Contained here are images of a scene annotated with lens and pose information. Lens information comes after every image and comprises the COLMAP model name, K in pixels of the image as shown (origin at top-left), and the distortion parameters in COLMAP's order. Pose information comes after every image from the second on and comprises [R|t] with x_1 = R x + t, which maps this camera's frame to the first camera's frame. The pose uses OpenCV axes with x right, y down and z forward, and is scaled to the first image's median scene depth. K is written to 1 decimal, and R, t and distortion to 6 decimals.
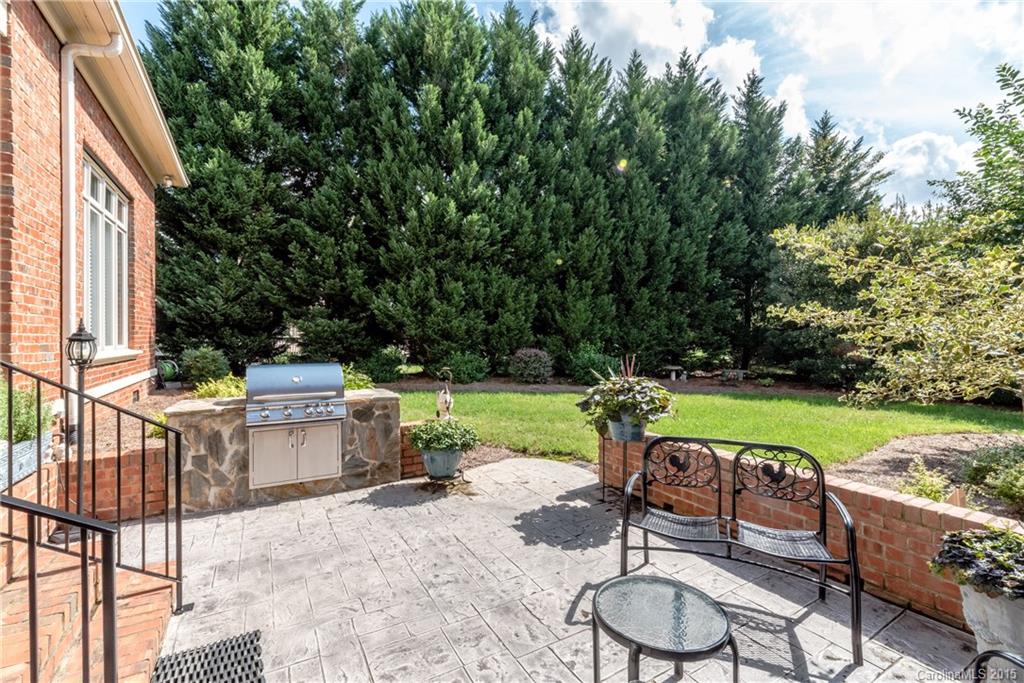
lens RADIAL K [[447.4, 0, 507.8], [0, 447.4, 331.5], [0, 0, 1]] dist [-0.000149, -0.000194]
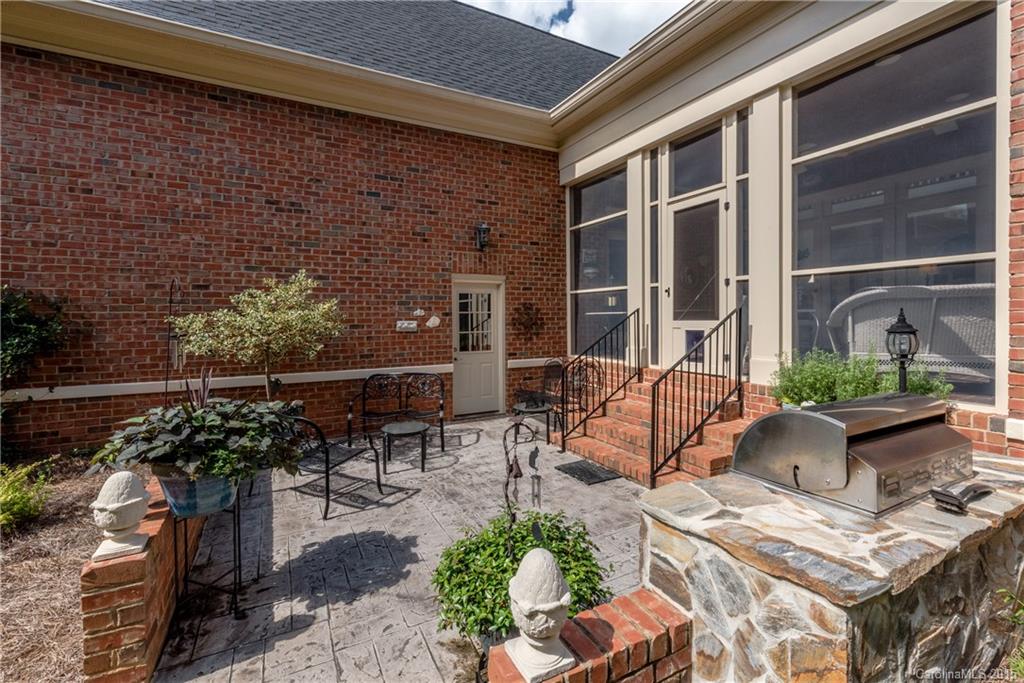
lens RADIAL K [[447.4, 0, 507.8], [0, 447.4, 331.5], [0, 0, 1]] dist [-0.000149, -0.000194]
pose [[-0.999207, 0.003293, 0.039683, -0.202013], [0.004123, 0.999774, 0.020855, -0.004669], [-0.039606, 0.021002, -0.998995, 1.946412]]
